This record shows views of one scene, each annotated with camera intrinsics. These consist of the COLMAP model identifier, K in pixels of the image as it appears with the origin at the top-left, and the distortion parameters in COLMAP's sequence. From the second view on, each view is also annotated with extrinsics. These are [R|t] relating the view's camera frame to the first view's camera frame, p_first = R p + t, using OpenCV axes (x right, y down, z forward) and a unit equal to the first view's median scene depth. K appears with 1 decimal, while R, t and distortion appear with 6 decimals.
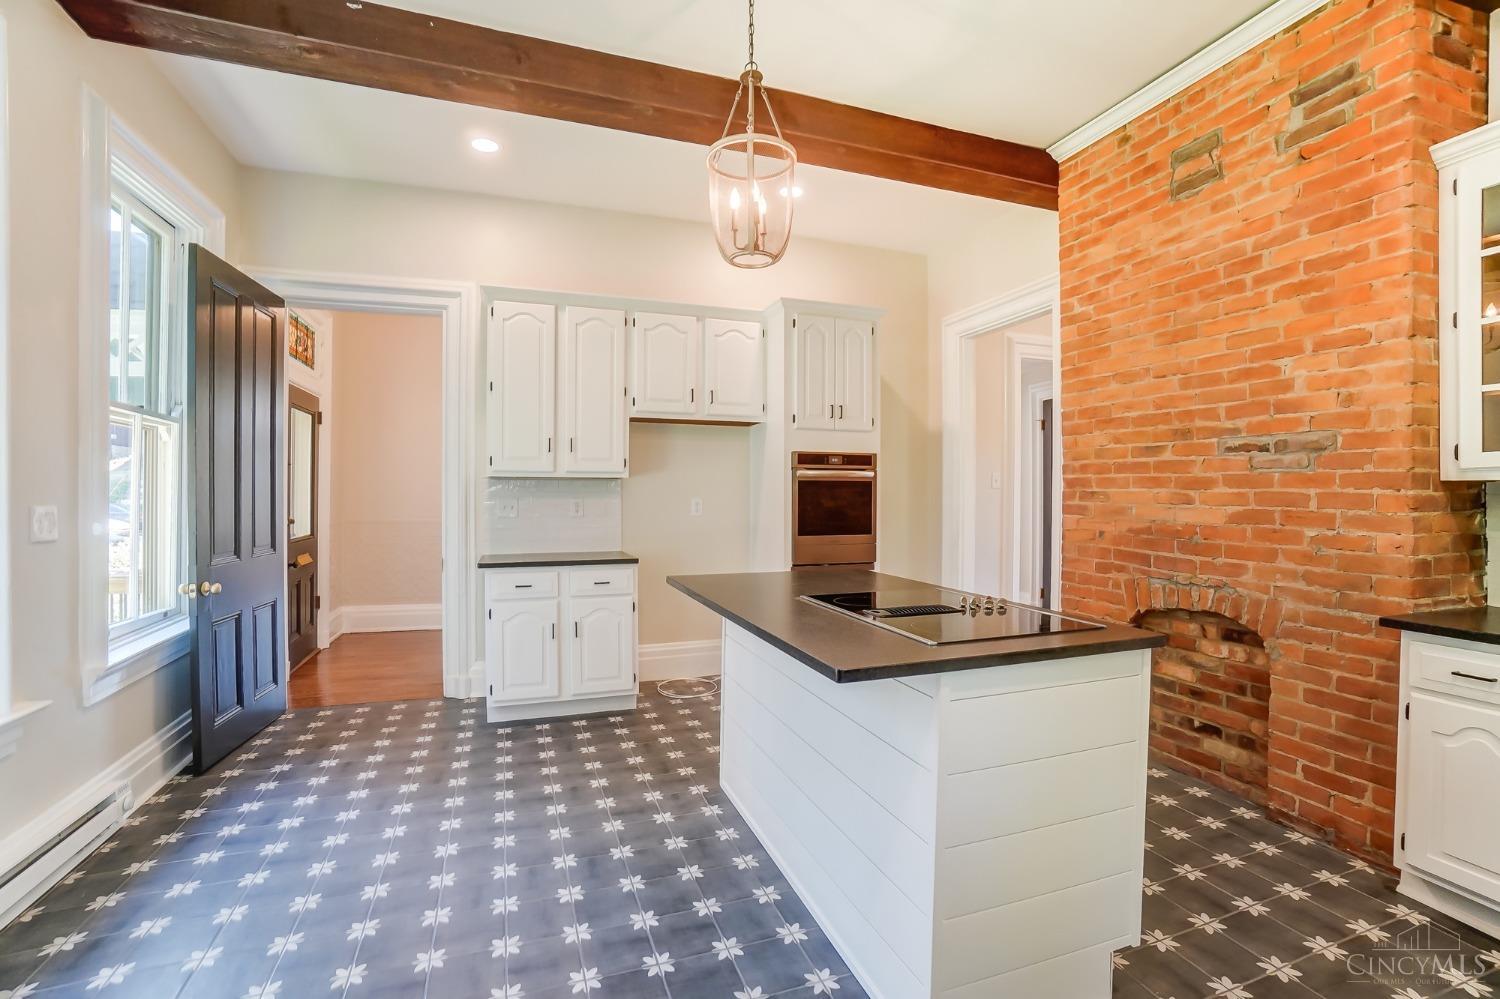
lens RADIAL K [[656.0, 0, 750.0], [0, 656.0, 499.5], [0, 0, 1]] dist [0.000606, -0.000161]
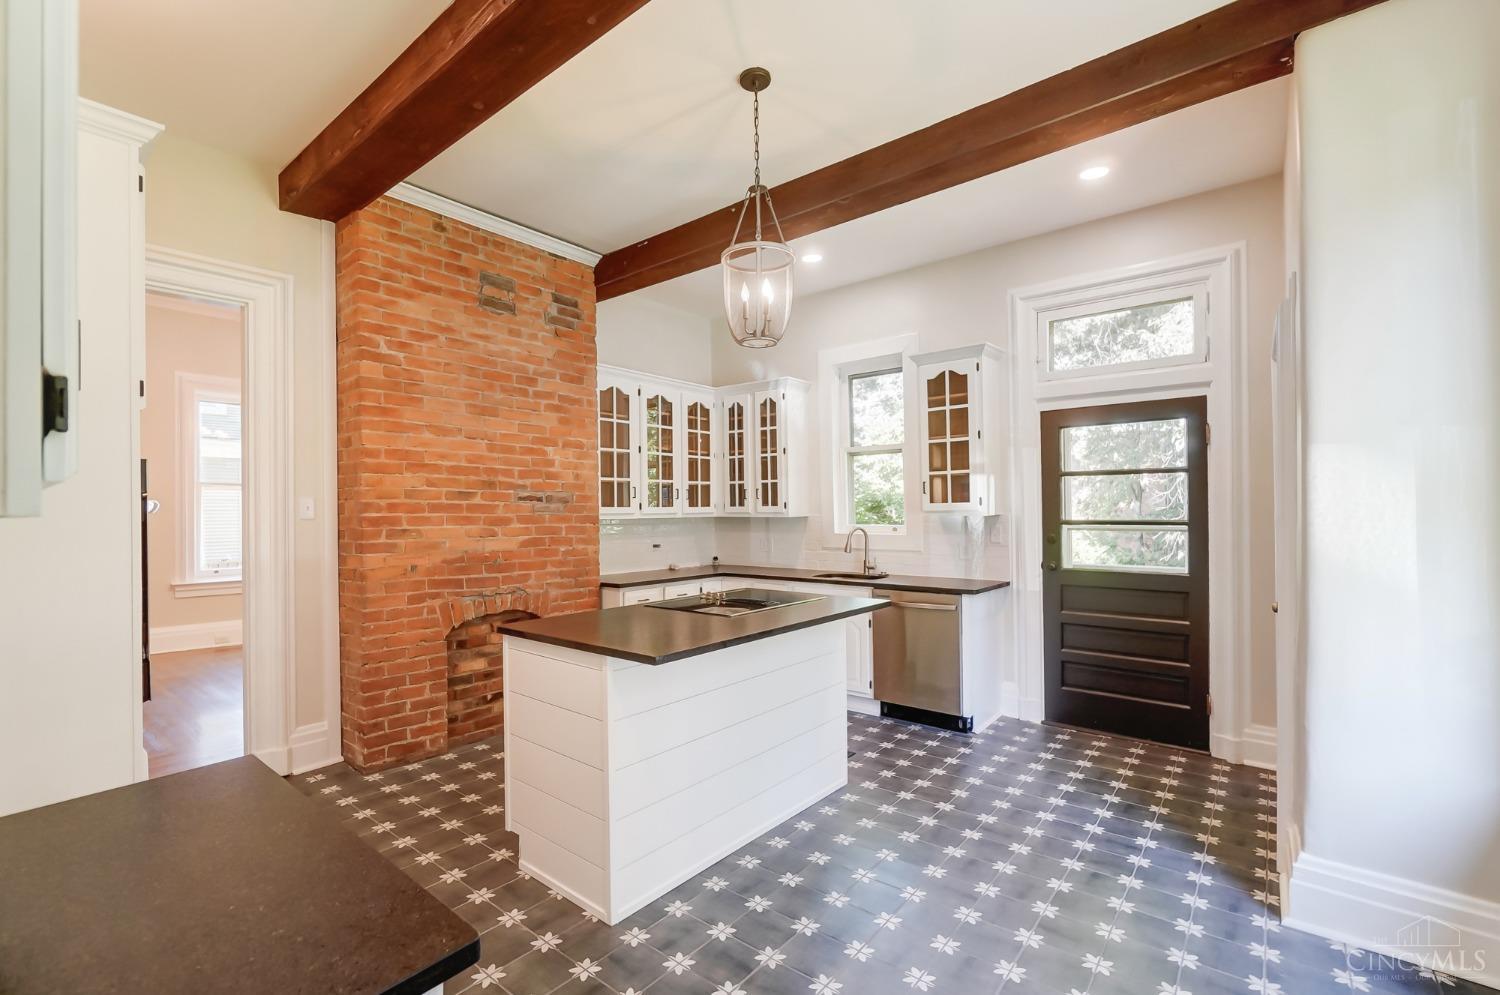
lens RADIAL K [[656.0, 0, 750.0], [0, 656.0, 497.5], [0, 0, 1]] dist [0.000606, -0.000161]
pose [[-0.507065, 0.009199, 0.861859, -0.794904], [0.007215, 0.999953, -0.006428, -0.062446], [-0.861878, 0.002959, -0.507107, 1.250716]]
